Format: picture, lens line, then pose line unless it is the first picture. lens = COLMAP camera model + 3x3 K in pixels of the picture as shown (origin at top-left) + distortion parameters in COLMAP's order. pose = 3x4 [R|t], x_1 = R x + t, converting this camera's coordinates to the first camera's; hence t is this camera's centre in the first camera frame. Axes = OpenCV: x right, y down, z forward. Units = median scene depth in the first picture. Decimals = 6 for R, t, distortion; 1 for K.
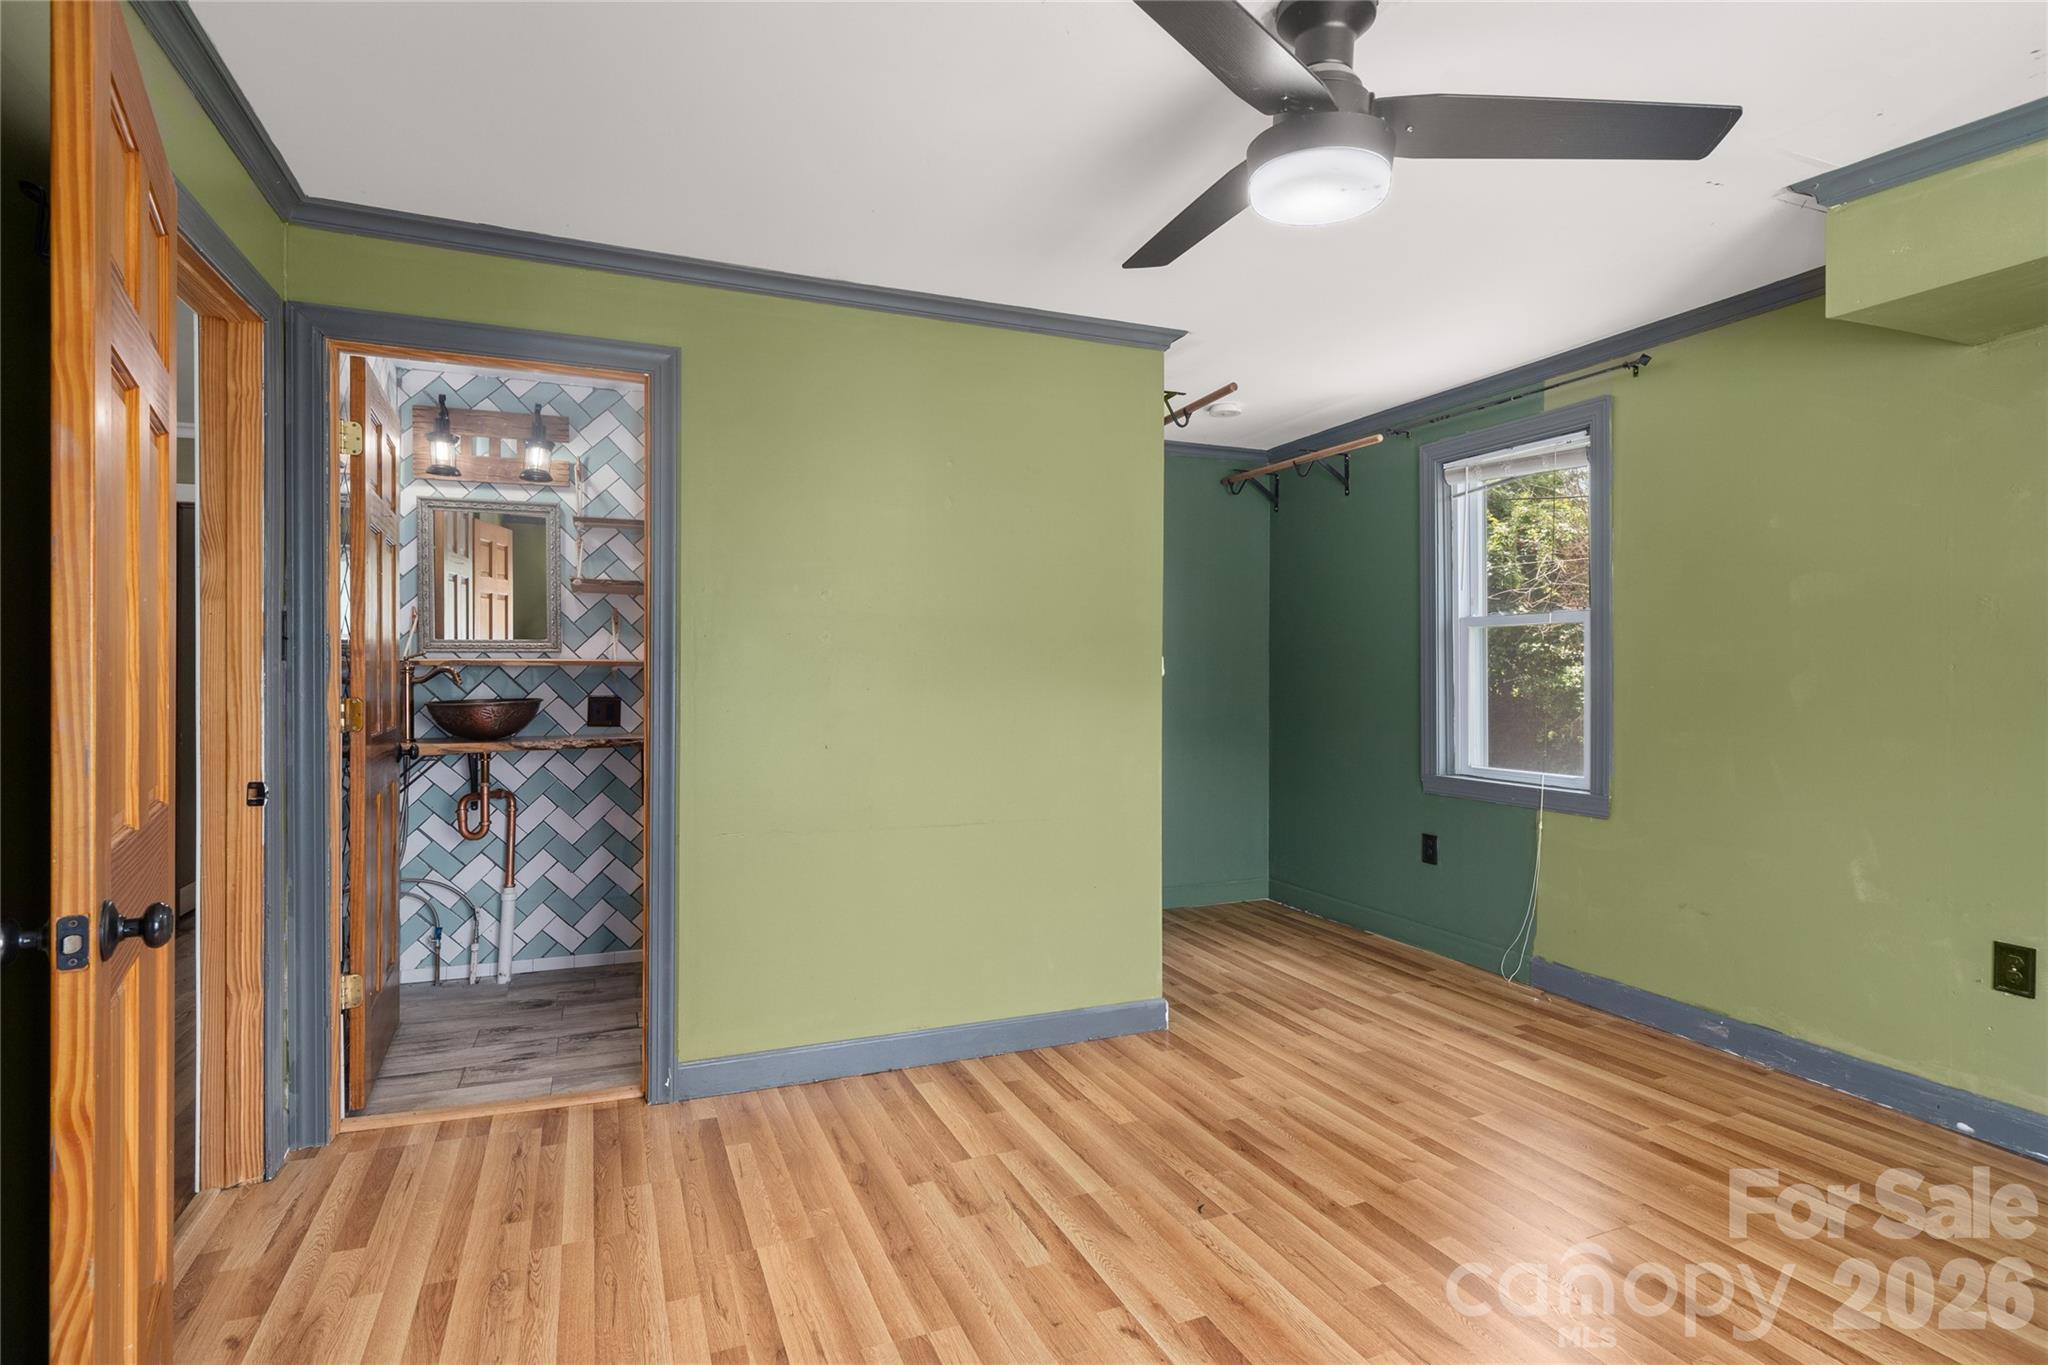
lens RADIAL K [[1020.7, 0, 1020.7], [0, 1020.7, 675.9], [0, 0, 1]] dist [0.002752, 0.000357]
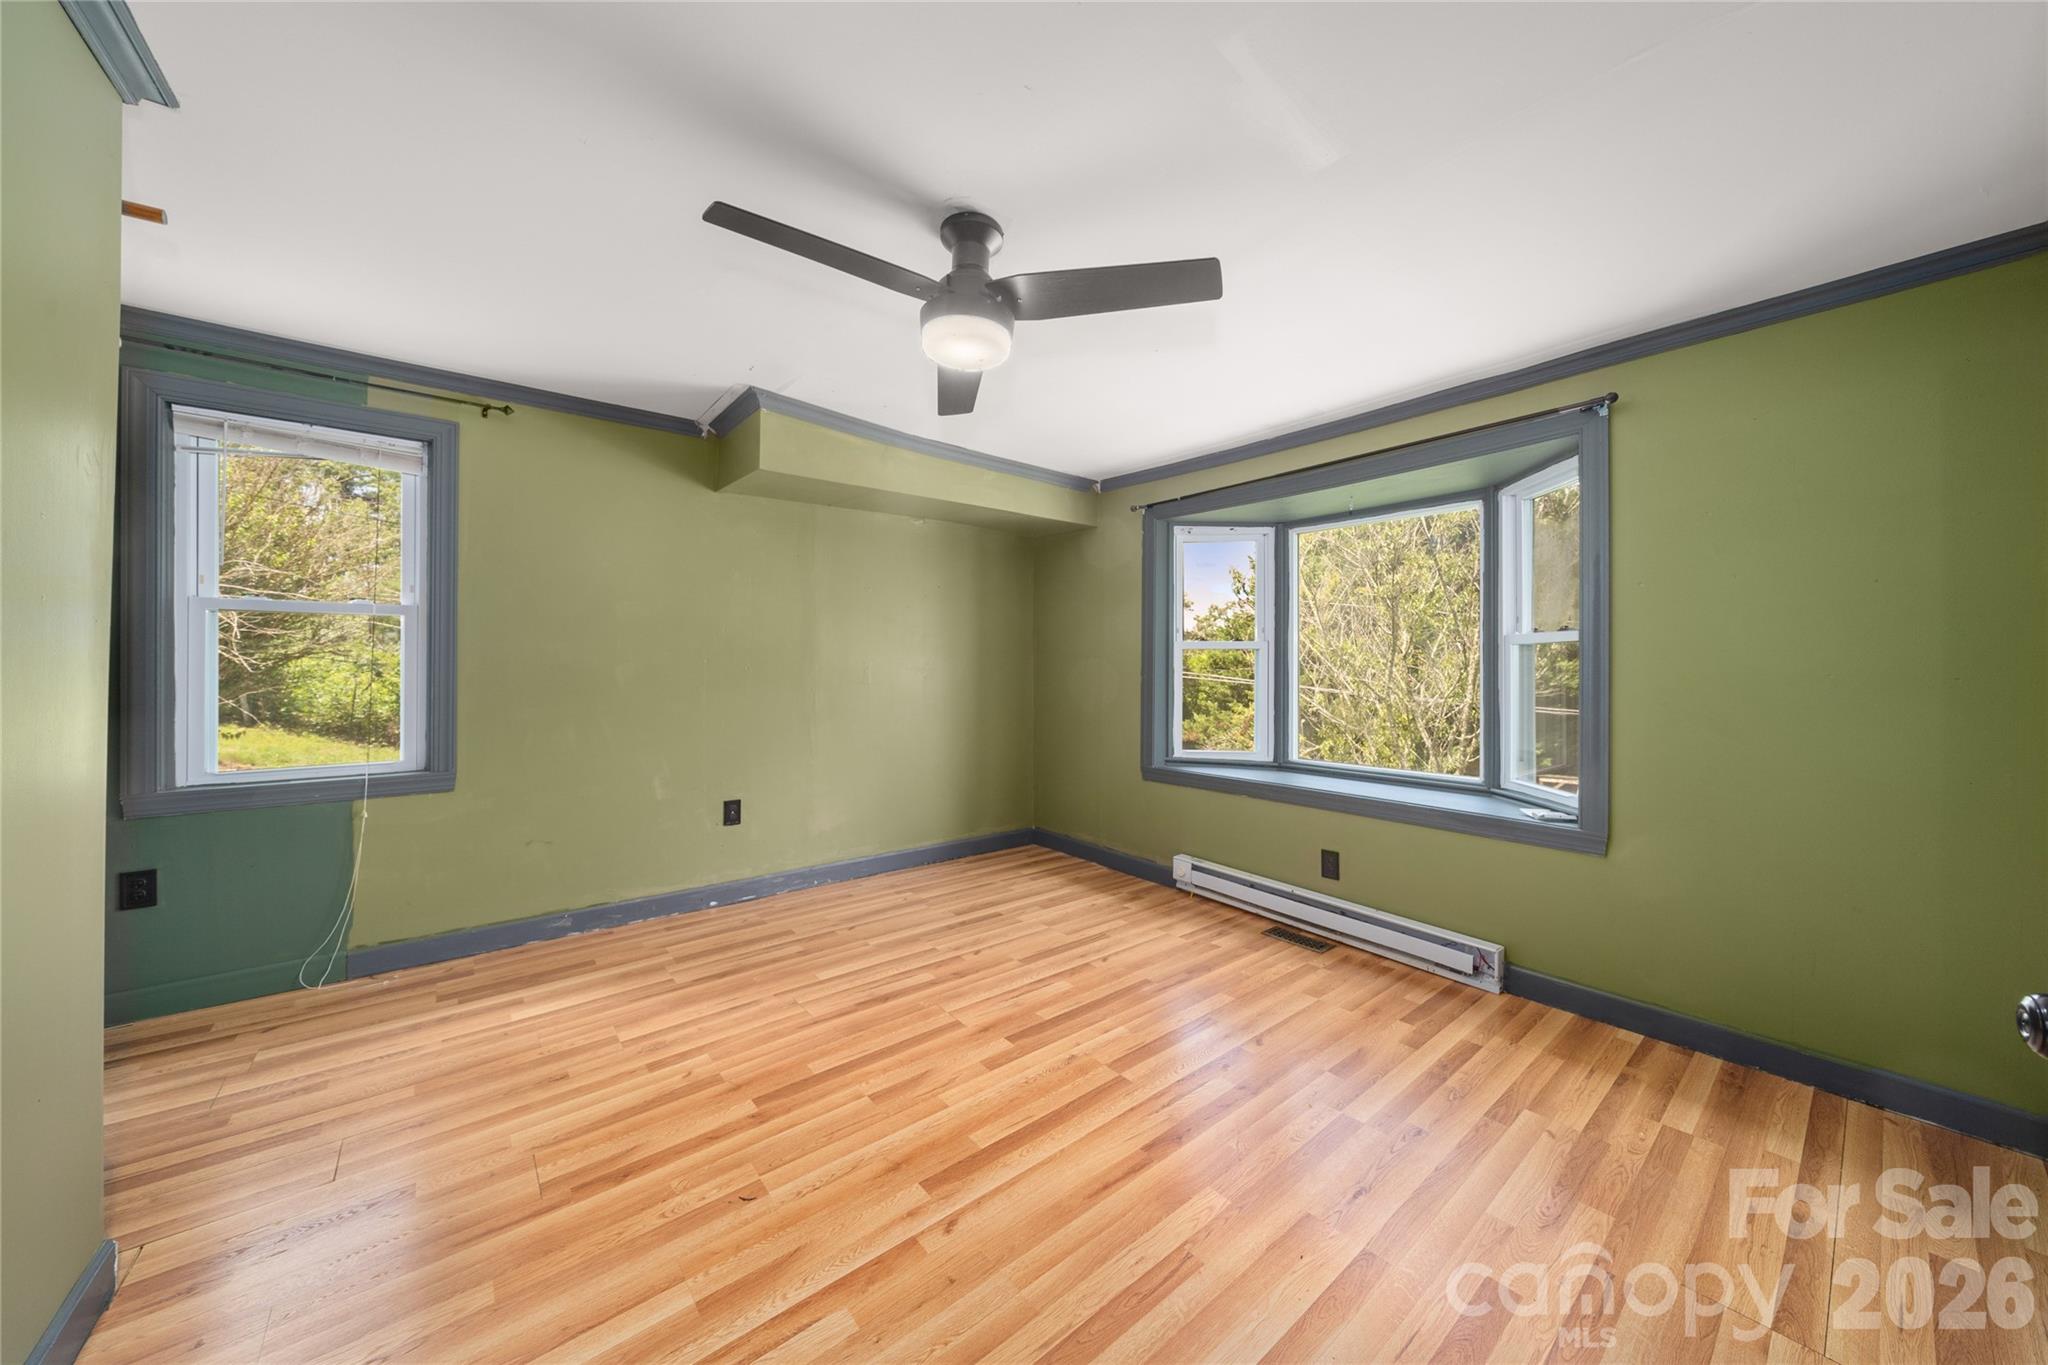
lens RADIAL K [[707.9, 0, 1027.1], [0, 707.9, 665.1], [0, 0, 1]] dist [-0.005892, 0.000059]
pose [[-0.286823, -0.004156, 0.957974, -0.438231], [0.001005, 0.999989, 0.004639, -0.005395], [-0.957983, 0.002293, -0.286816, 0.723329]]
